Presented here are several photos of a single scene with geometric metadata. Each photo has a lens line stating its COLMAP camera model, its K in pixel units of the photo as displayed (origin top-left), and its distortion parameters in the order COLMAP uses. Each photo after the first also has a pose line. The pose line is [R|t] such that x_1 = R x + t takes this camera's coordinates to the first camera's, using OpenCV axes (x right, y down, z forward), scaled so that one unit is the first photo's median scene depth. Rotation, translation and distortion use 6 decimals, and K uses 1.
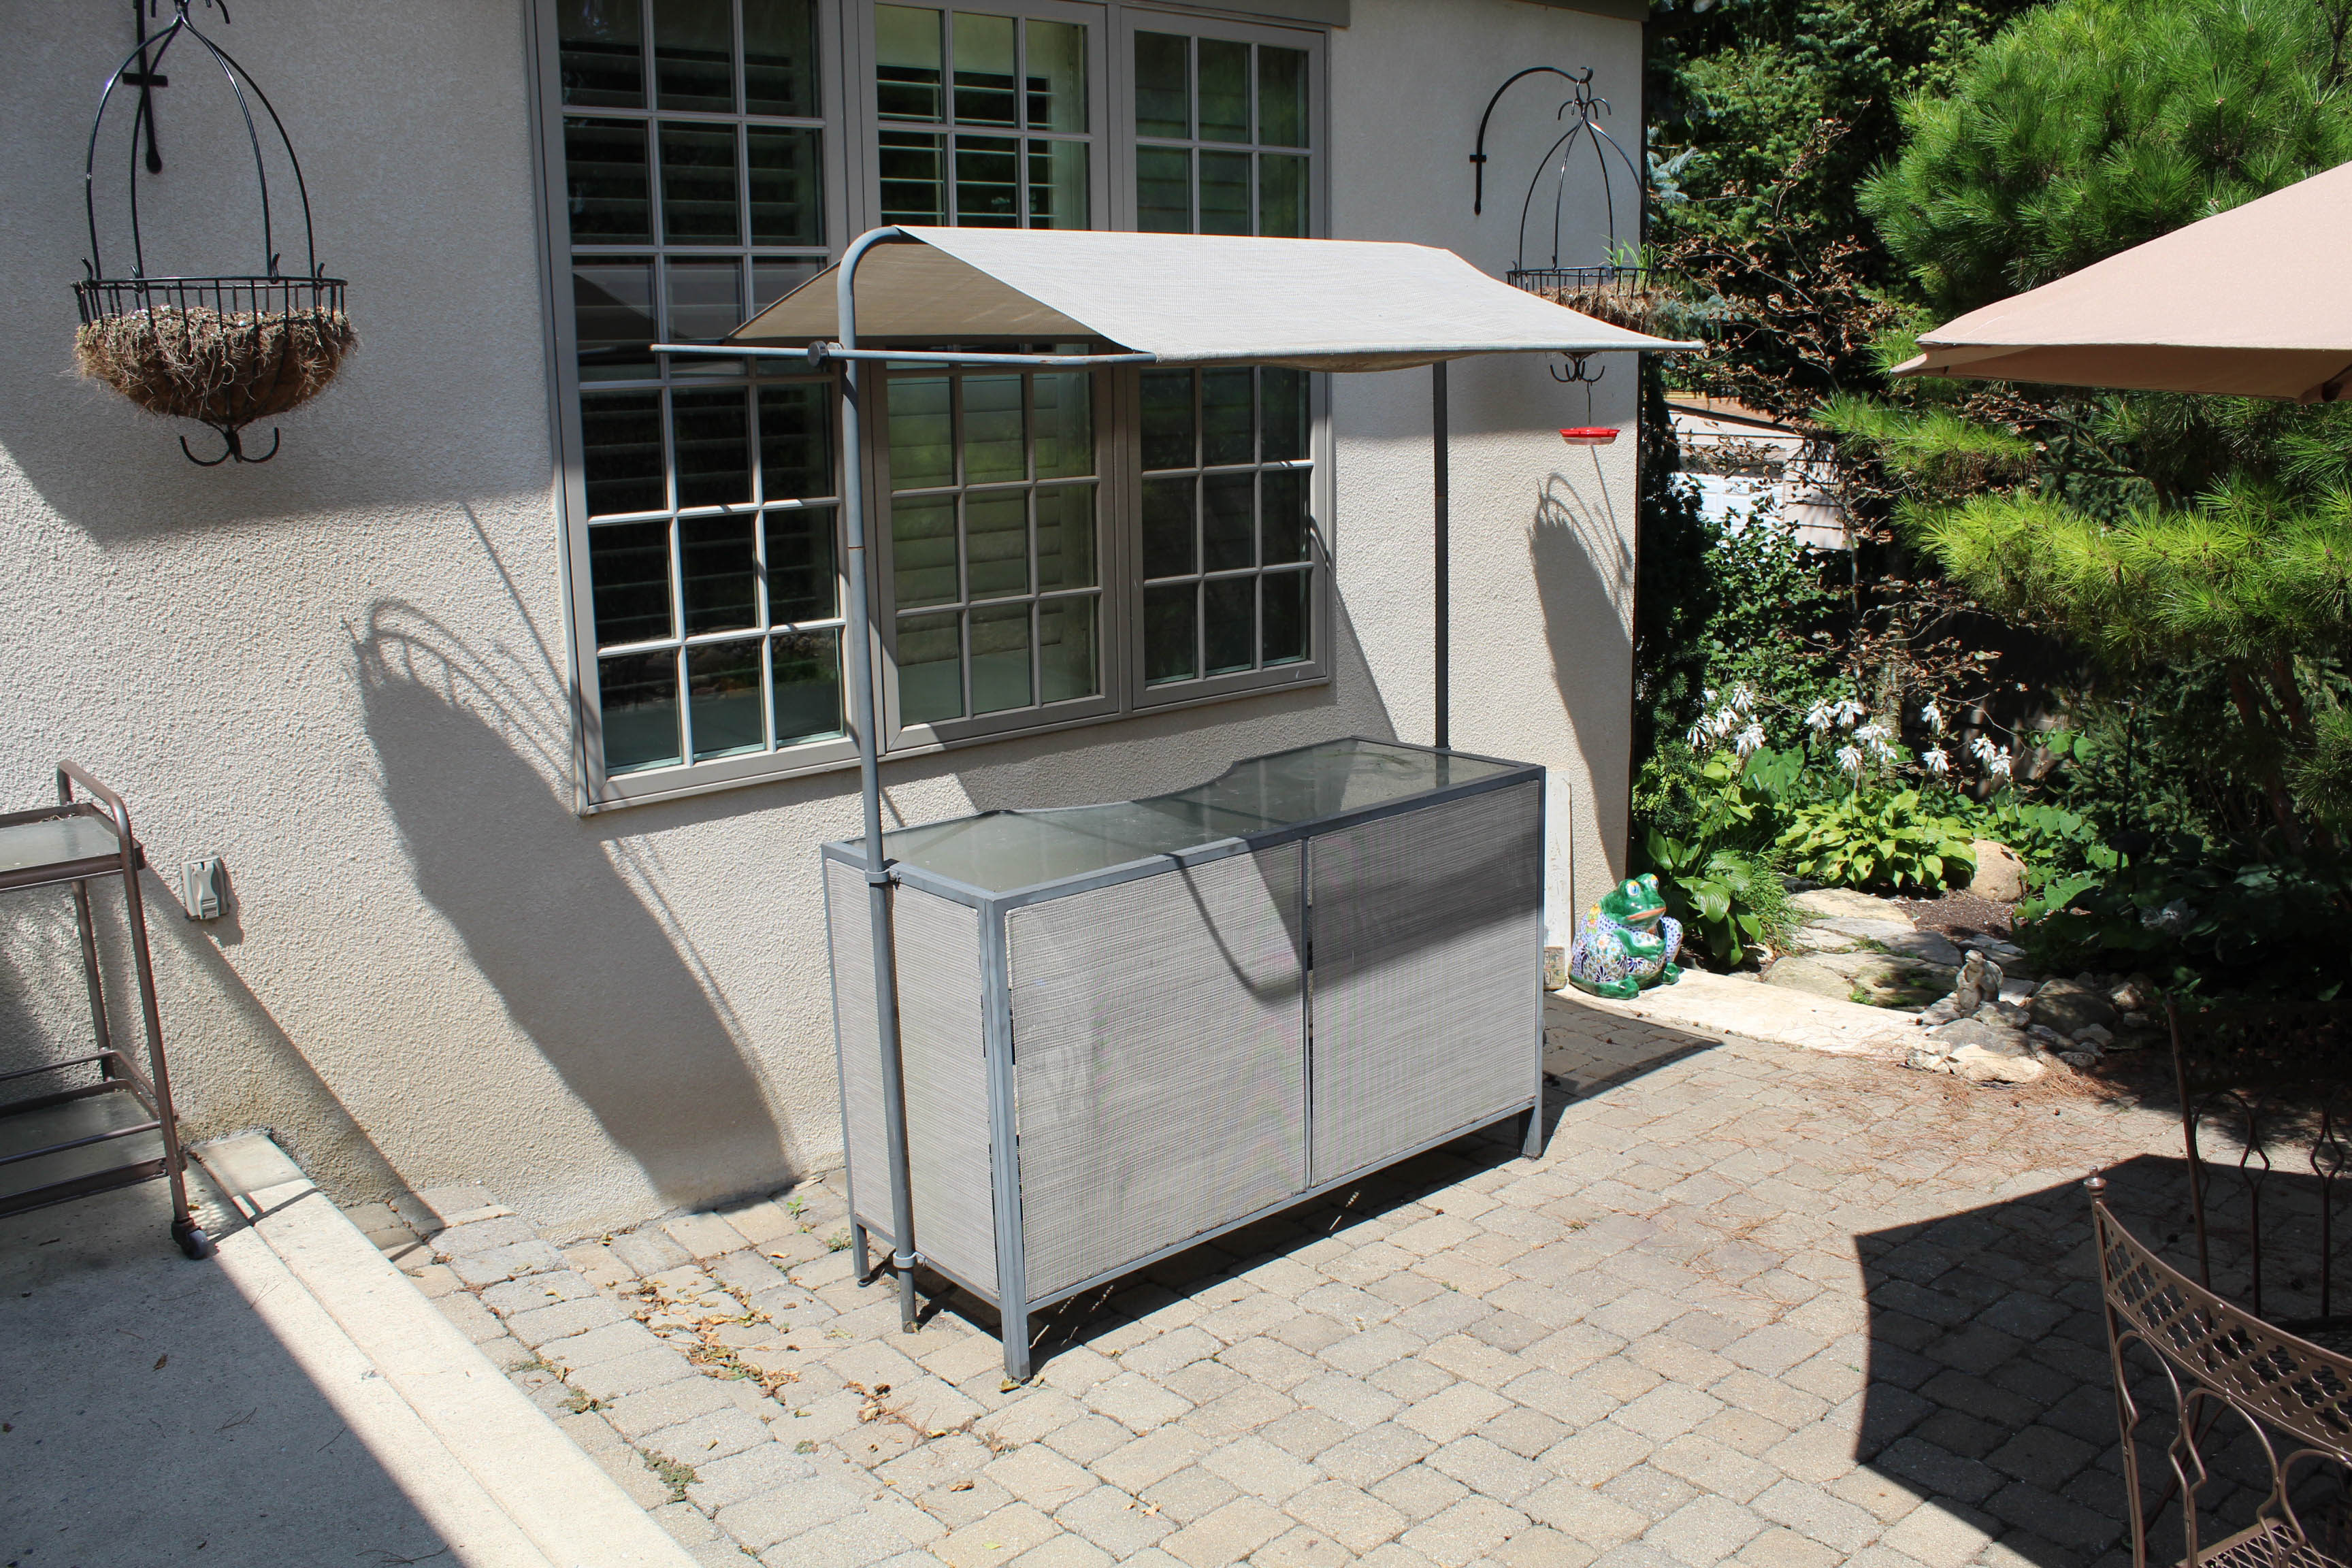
lens RADIAL K [[1953.5, 0, 1179.9], [0, 1953.5, 794.2], [0, 0, 1]] dist [-0.165595, 0.139865]
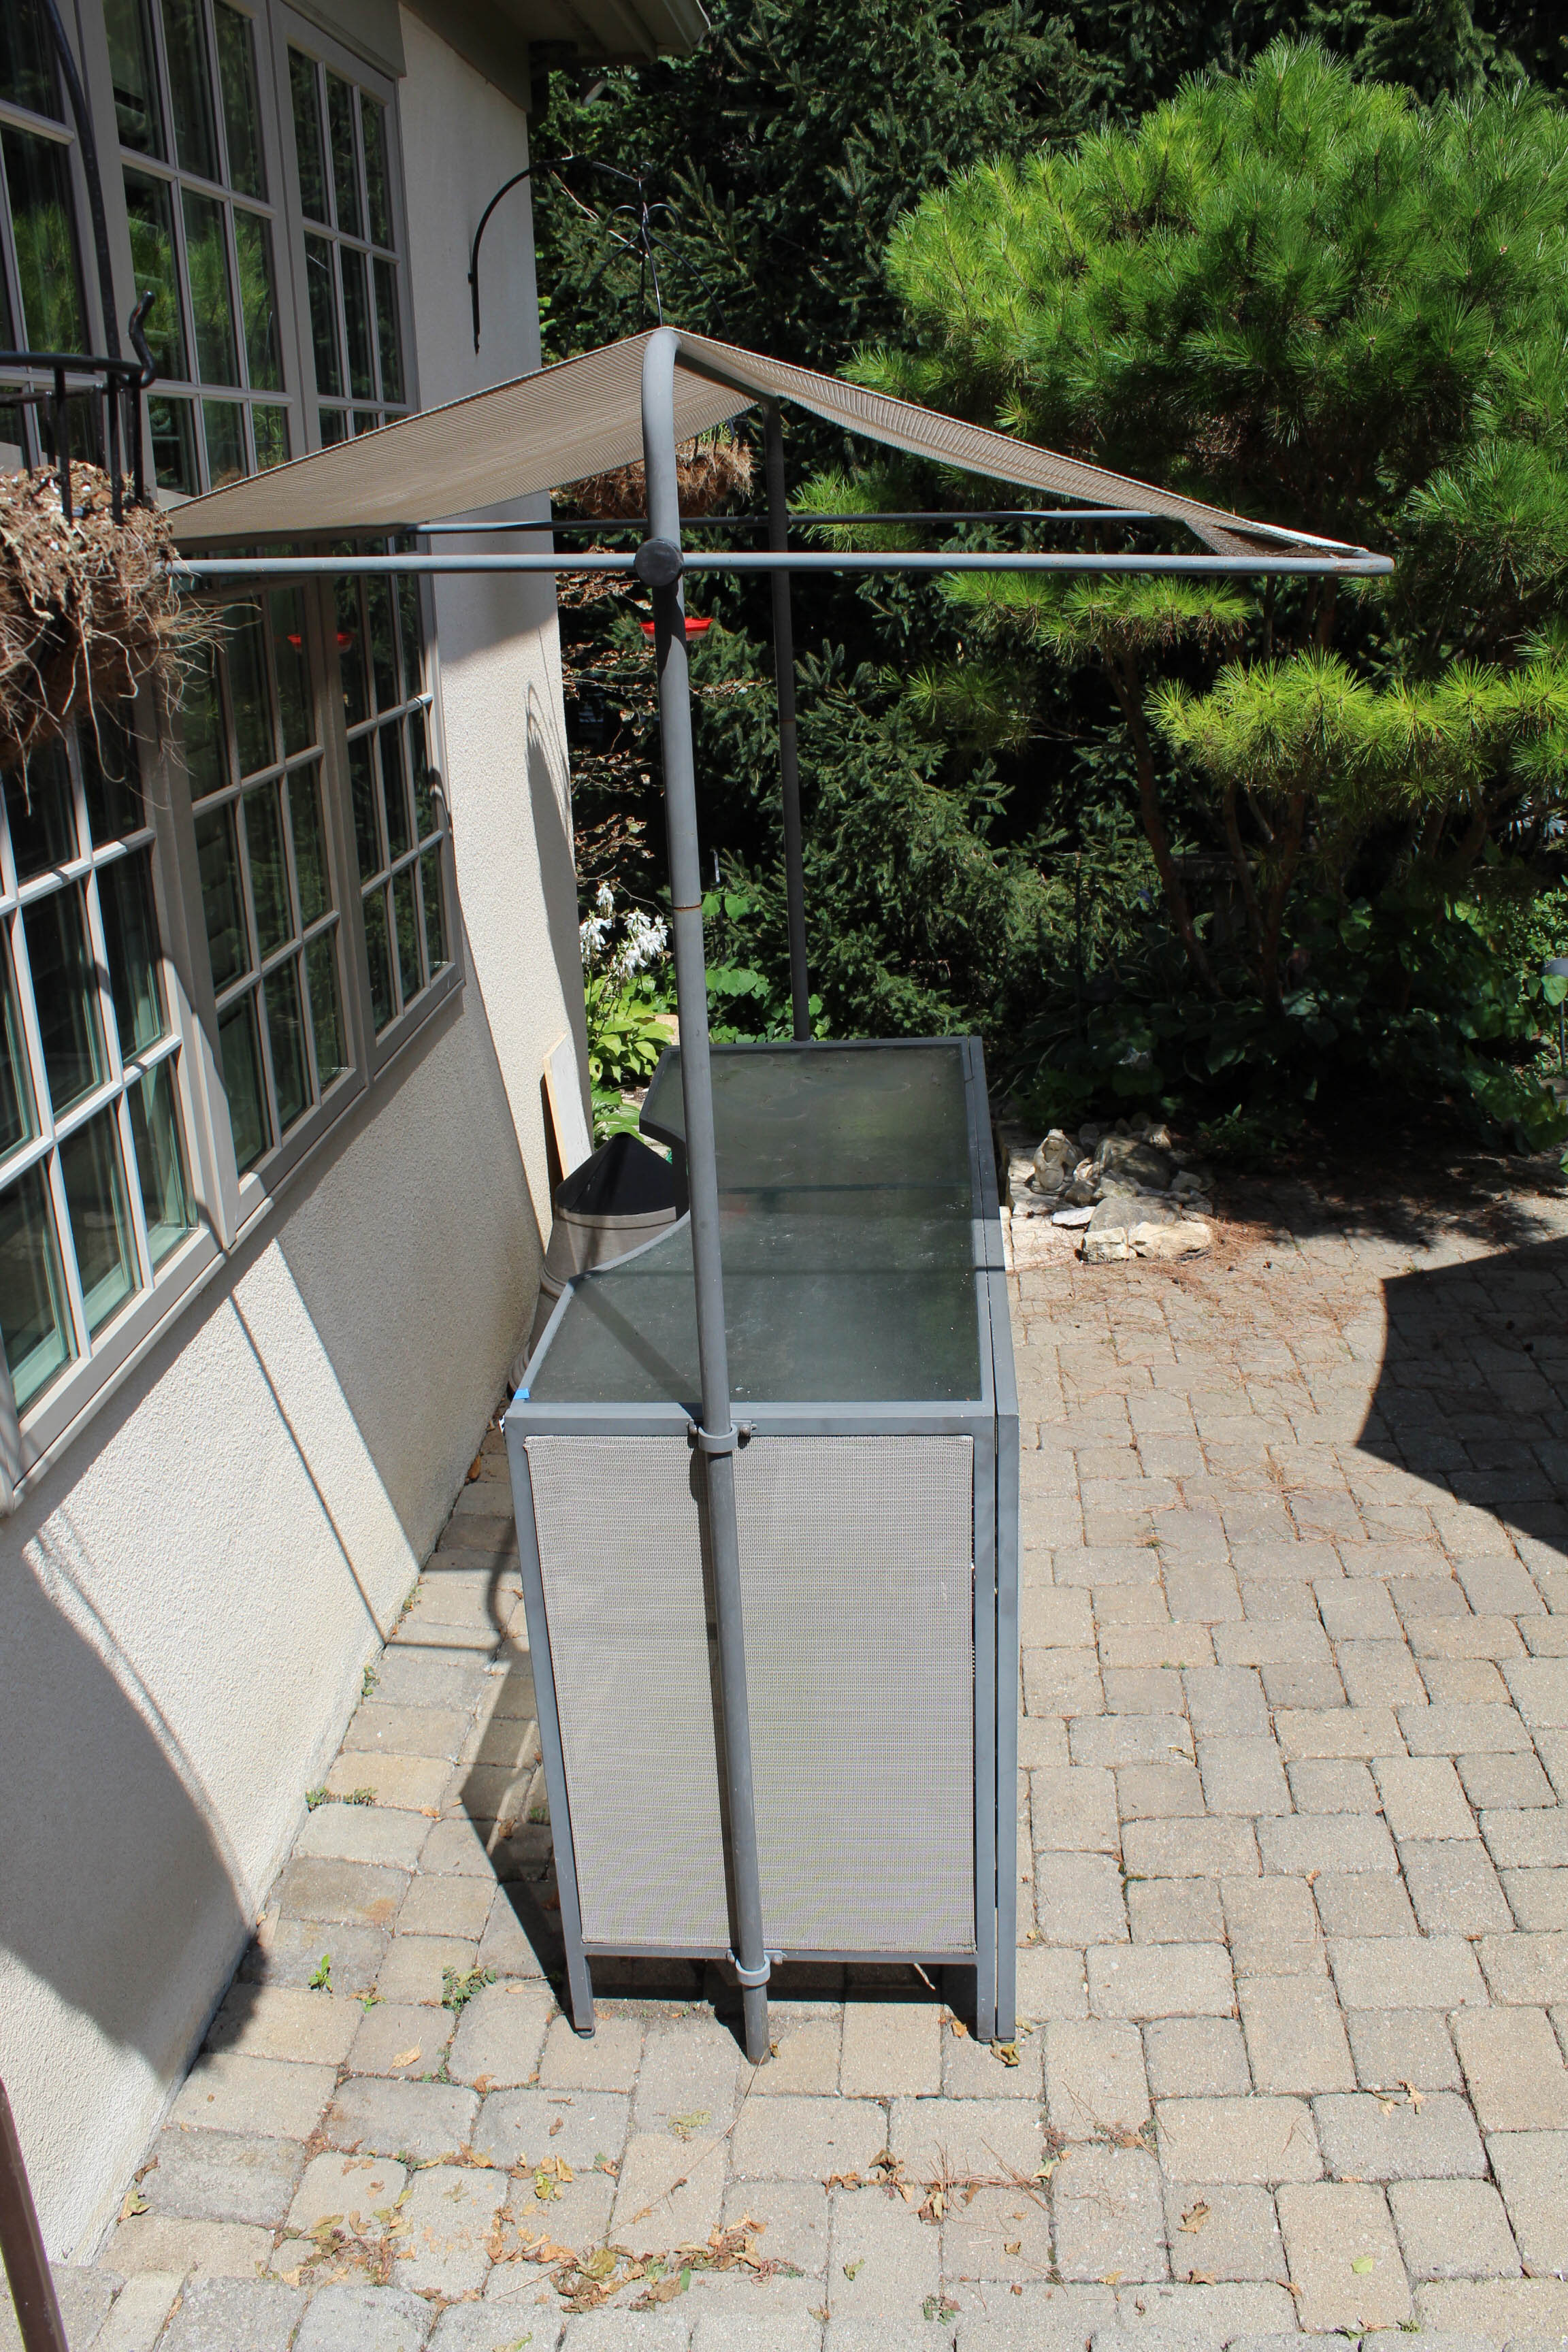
lens RADIAL K [[1953.5, 0, 772.8], [0, 1953.5, 1177.3], [0, 0, 1]] dist [-0.165595, 0.139865]
pose [[0.712051, -0.250354, 0.655977, -0.442040], [0.182110, 0.968150, 0.171819, -0.116847], [-0.678100, -0.002884, 0.734964, 0.460838]]
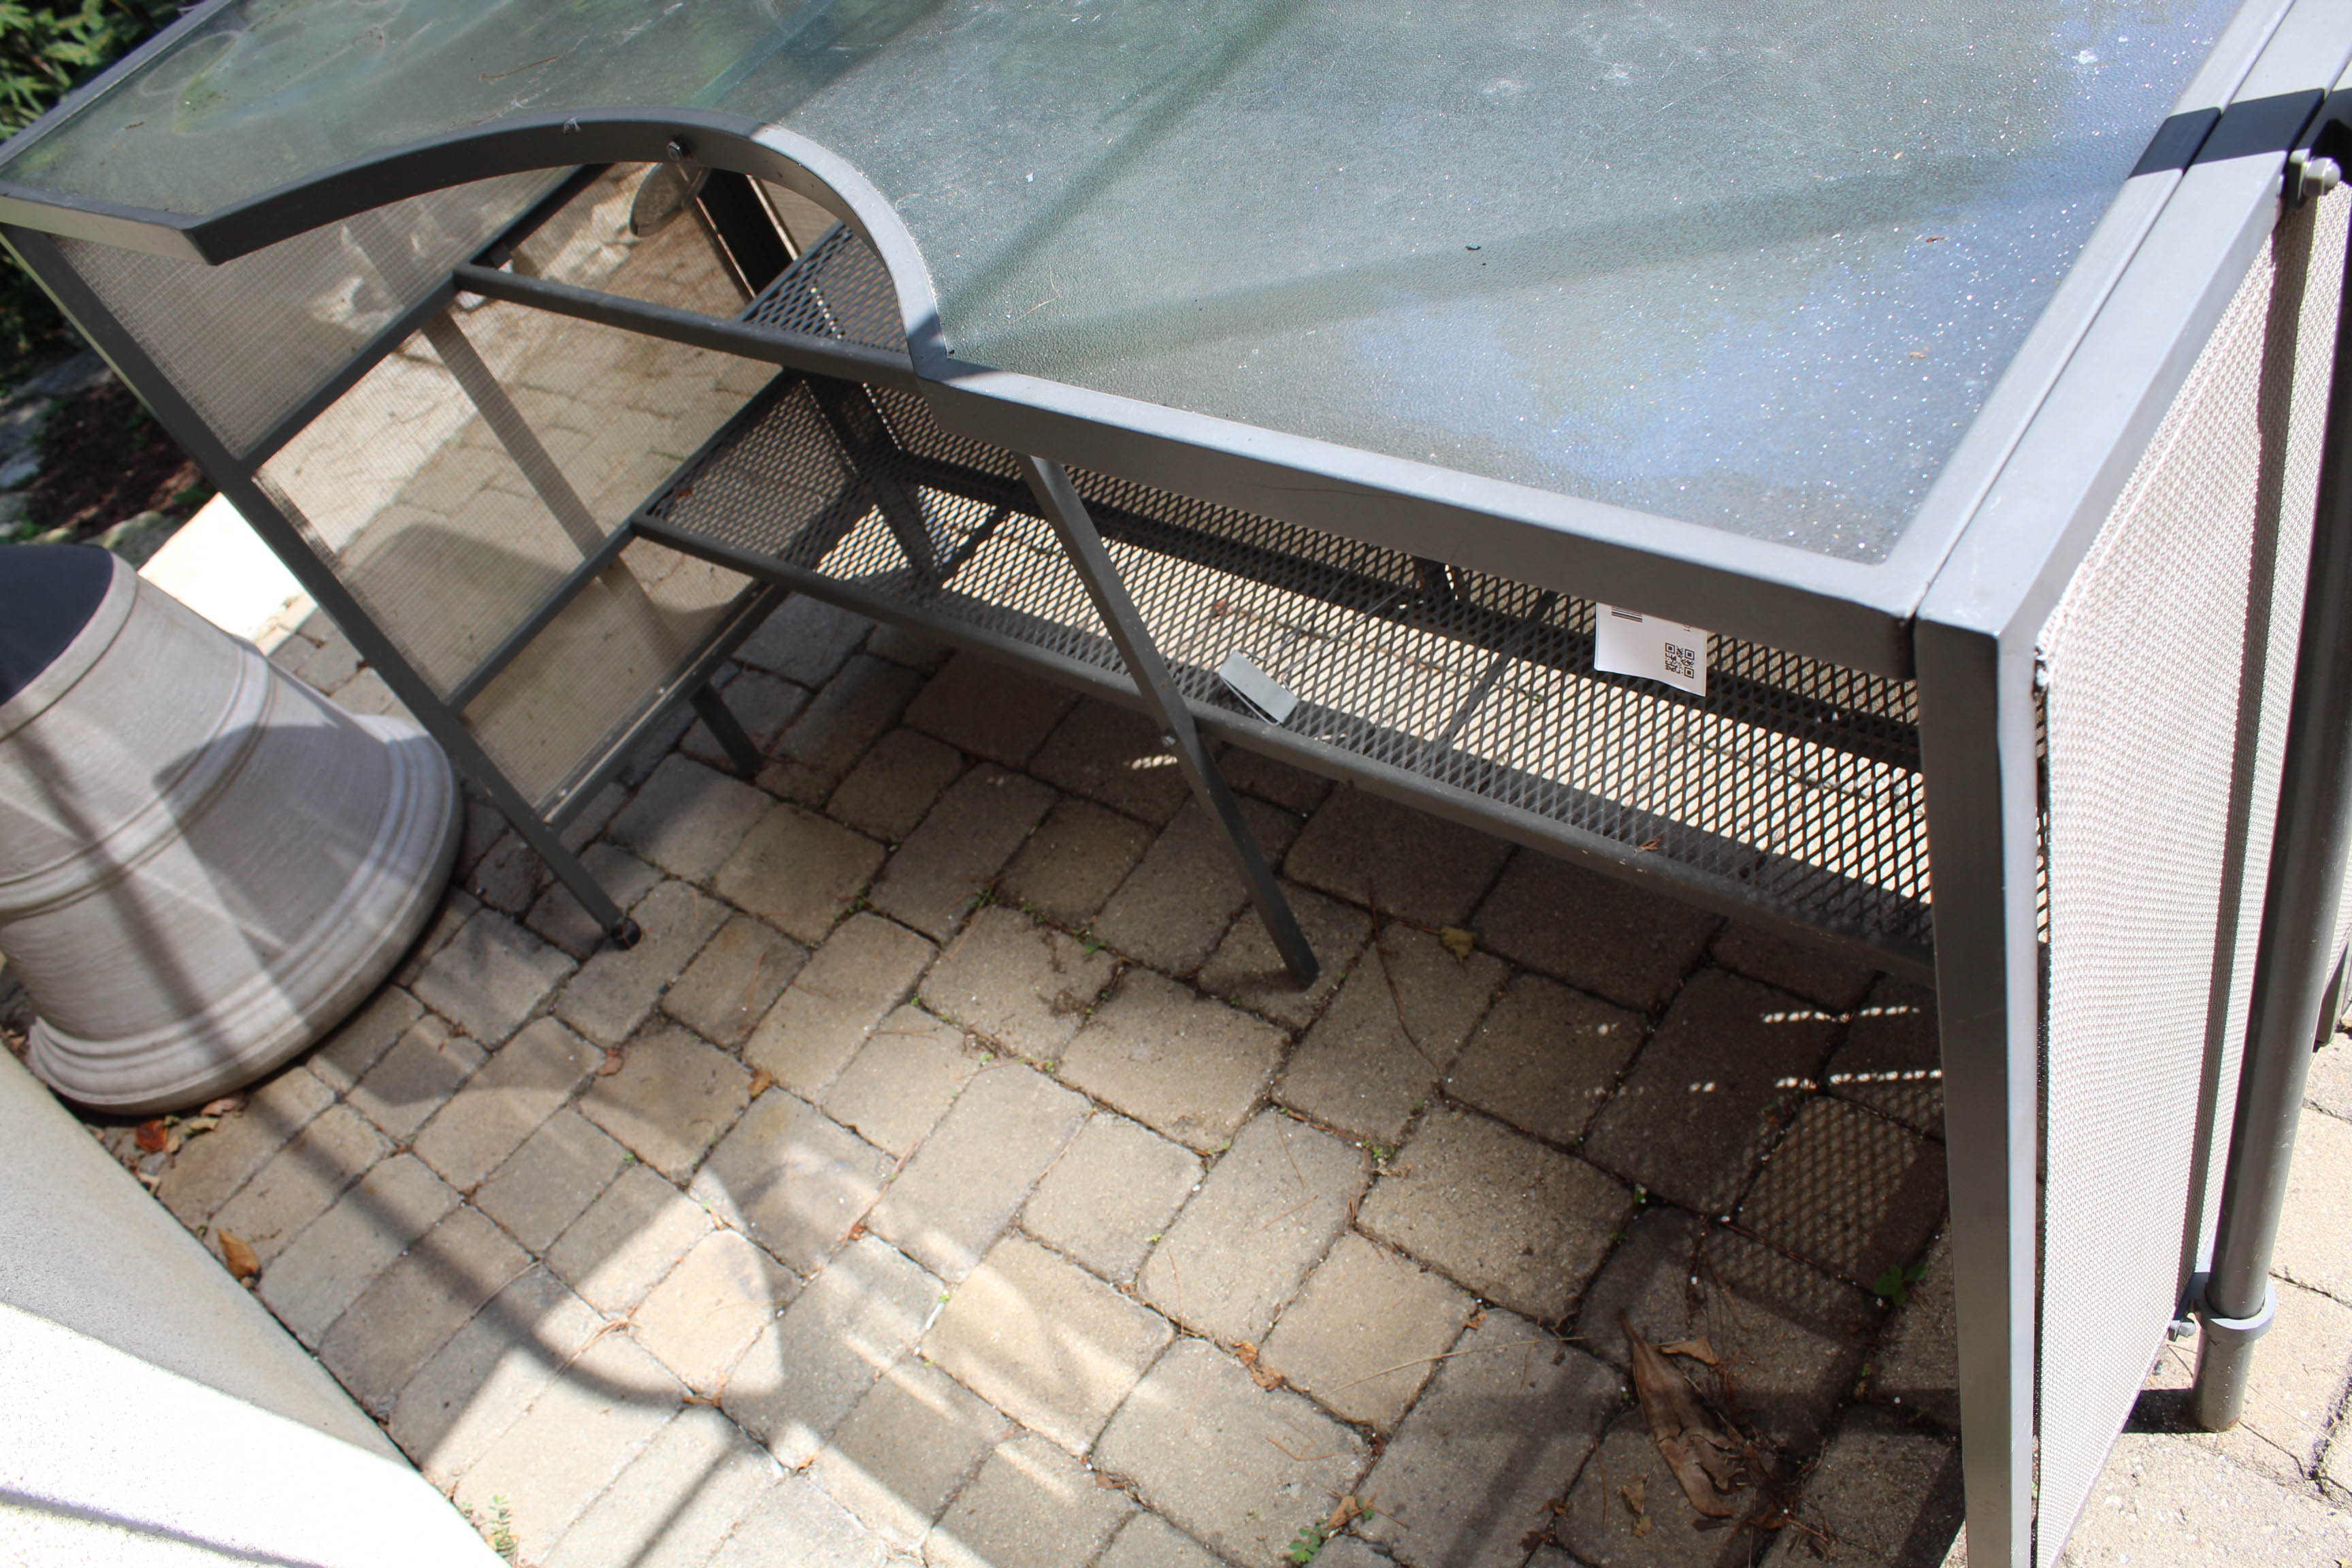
lens RADIAL K [[1953.5, 0, 1193.9], [0, 1953.5, 779.7], [0, 0, 1]] dist [-0.165595, 0.139865]
pose [[-0.170112, -0.657716, 0.733806, -0.245049], [0.521745, 0.571605, 0.633285, -0.067082], [-0.835969, 0.490589, 0.245923, 0.909953]]
